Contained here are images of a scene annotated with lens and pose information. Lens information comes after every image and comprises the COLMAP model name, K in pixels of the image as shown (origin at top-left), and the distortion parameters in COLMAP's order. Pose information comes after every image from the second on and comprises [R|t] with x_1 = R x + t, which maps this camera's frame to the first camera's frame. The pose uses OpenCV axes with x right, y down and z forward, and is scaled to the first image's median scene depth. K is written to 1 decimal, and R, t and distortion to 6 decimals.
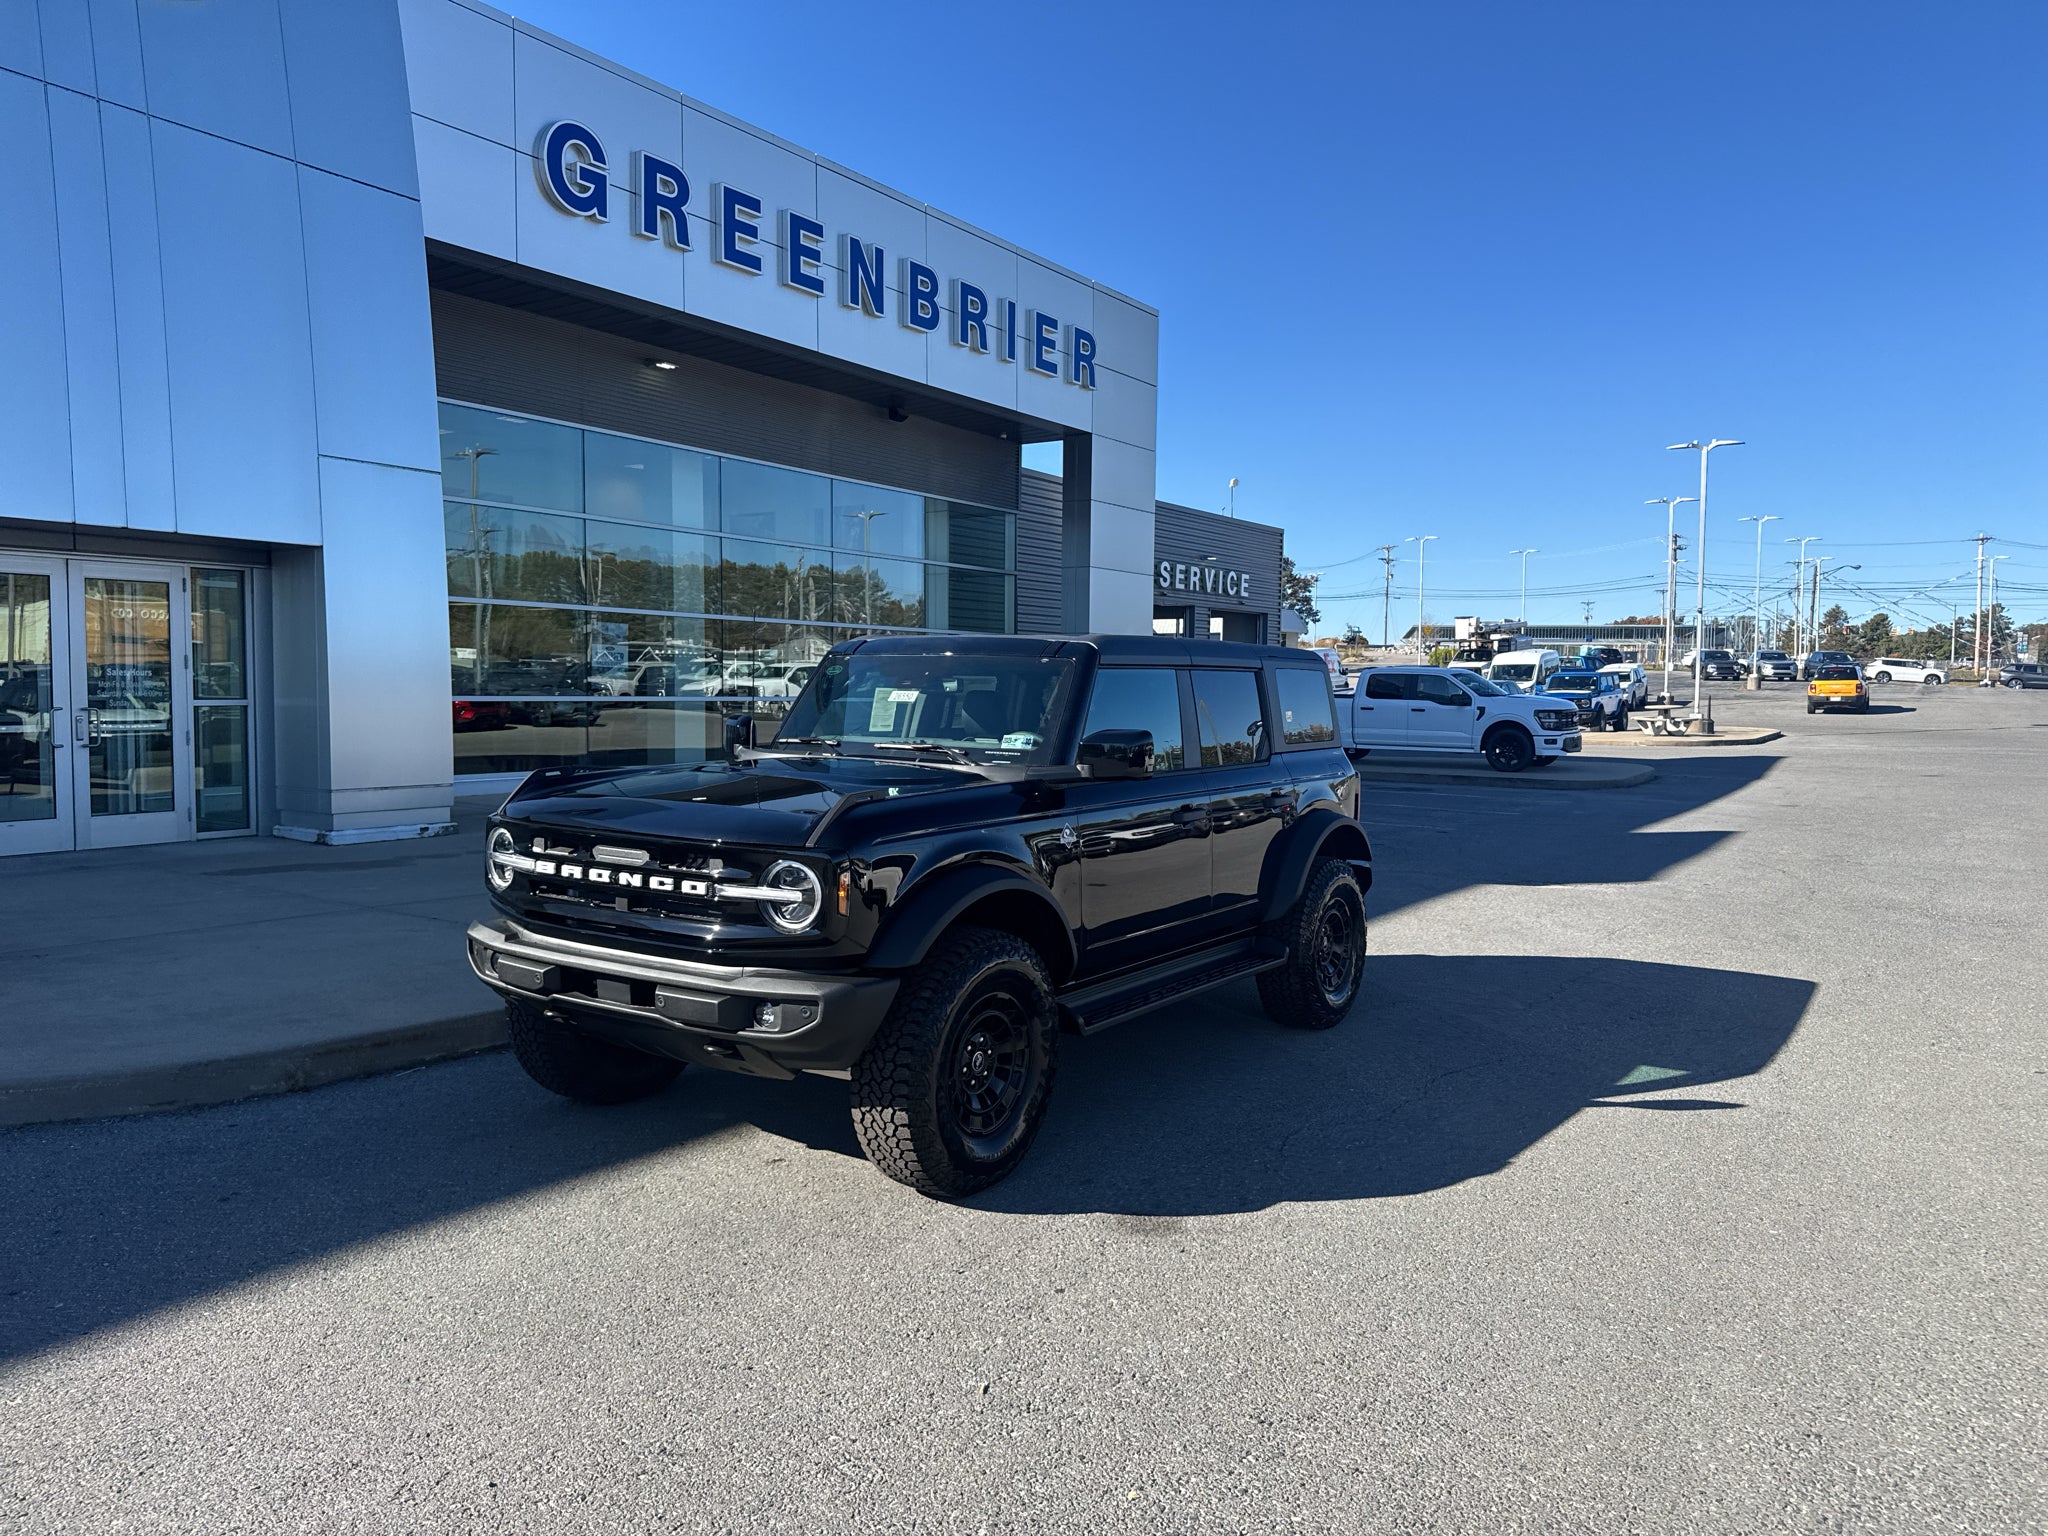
lens RADIAL K [[1420.3, 0, 1040.0], [0, 1420.3, 782.7], [0, 0, 1]] dist [0.043367, -0.051139]
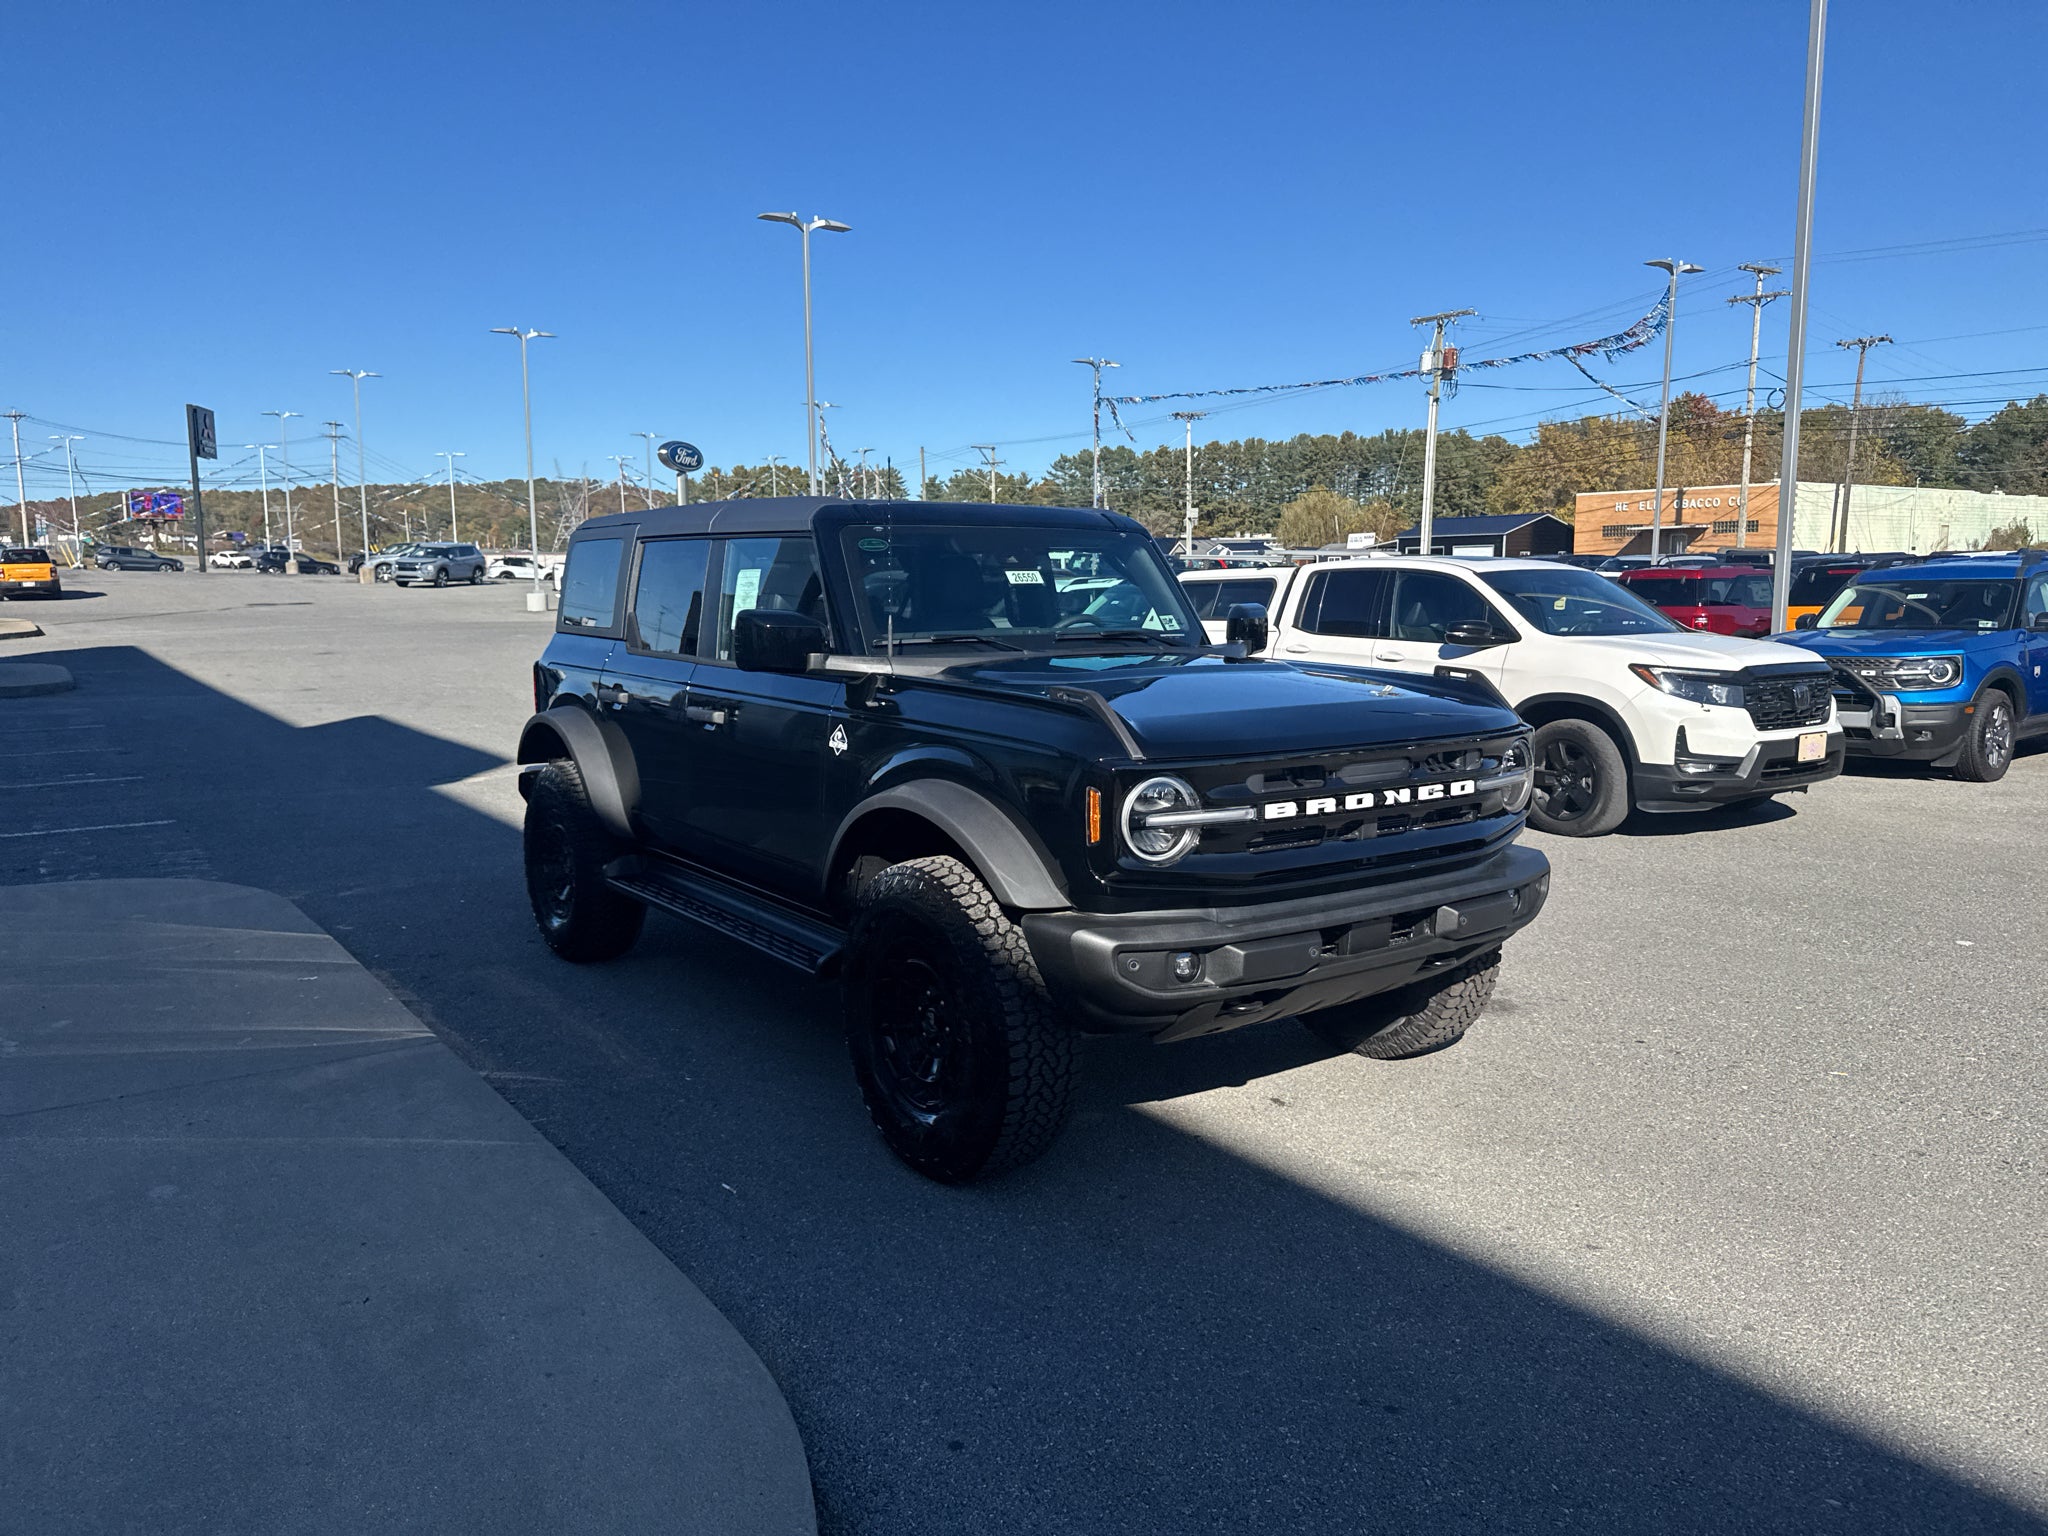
lens RADIAL K [[1420.3, 0, 1029.7], [0, 1420.3, 774.7], [0, 0, 1]] dist [0.043367, -0.051139]
pose [[0.344395, -0.140558, 0.928243, -0.196618], [0.070849, 0.989801, 0.123593, -0.010925], [-0.936148, 0.023200, 0.350840, 0.157594]]
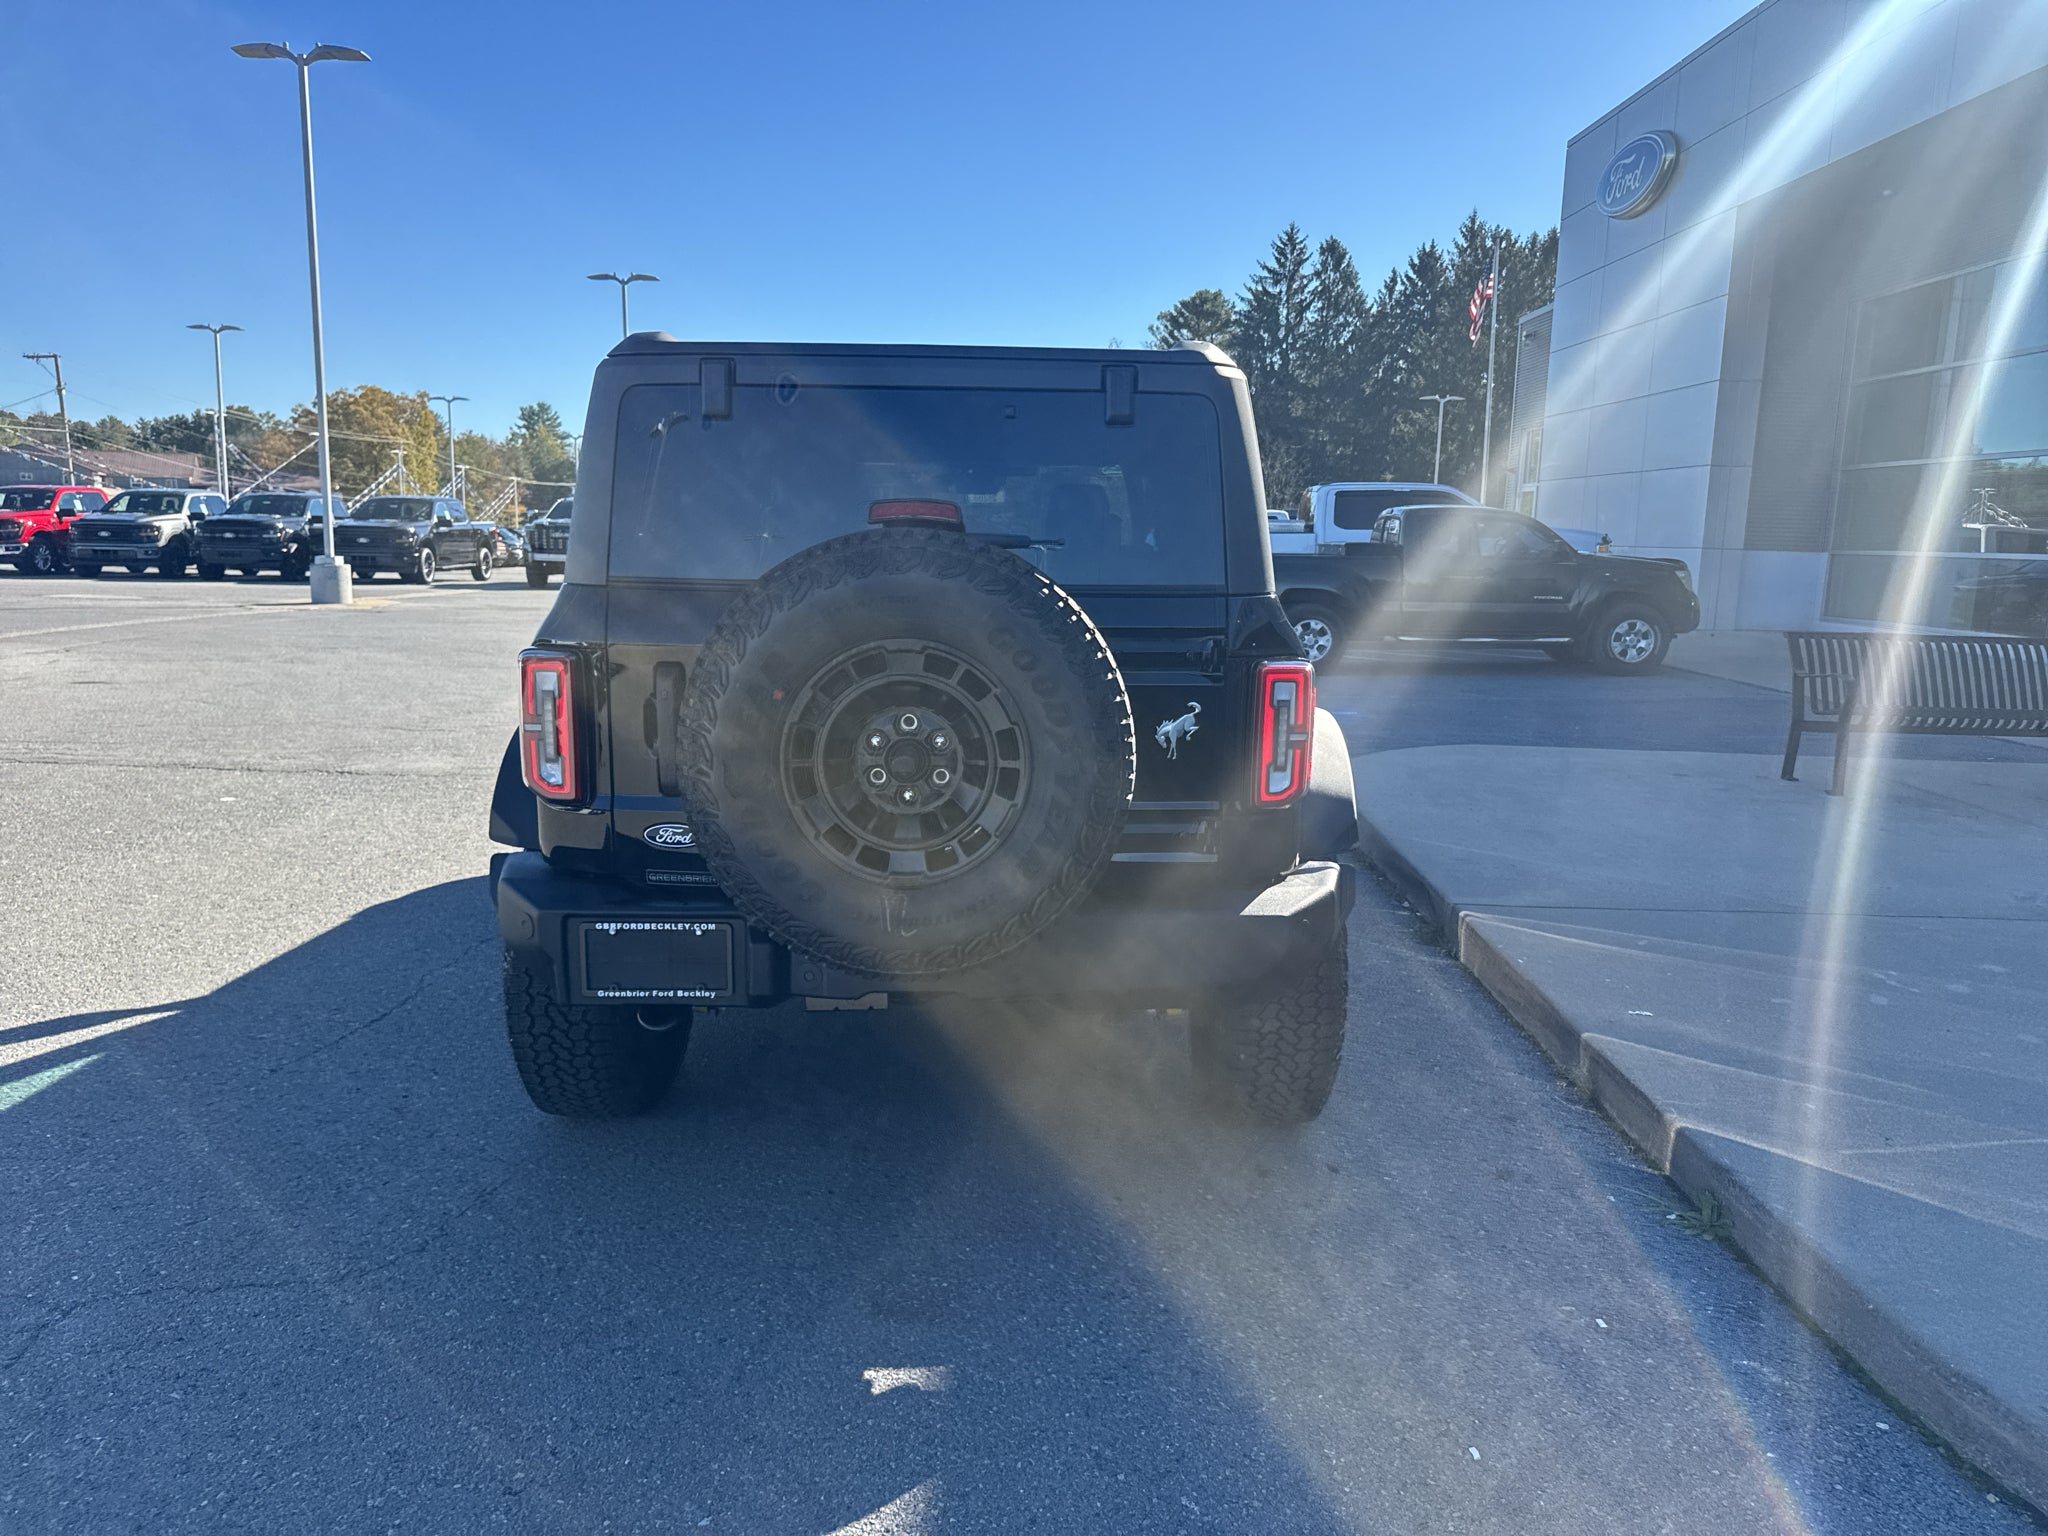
lens RADIAL K [[1420.3, 0, 1038.2], [0, 1420.3, 783.7], [0, 0, 1]] dist [0.043367, -0.051139]
pose [[-0.822885, 0.068662, -0.564044, 0.098016], [-0.068949, 0.973270, 0.219068, -0.019464], [0.564009, 0.219158, -0.796155, 0.411957]]
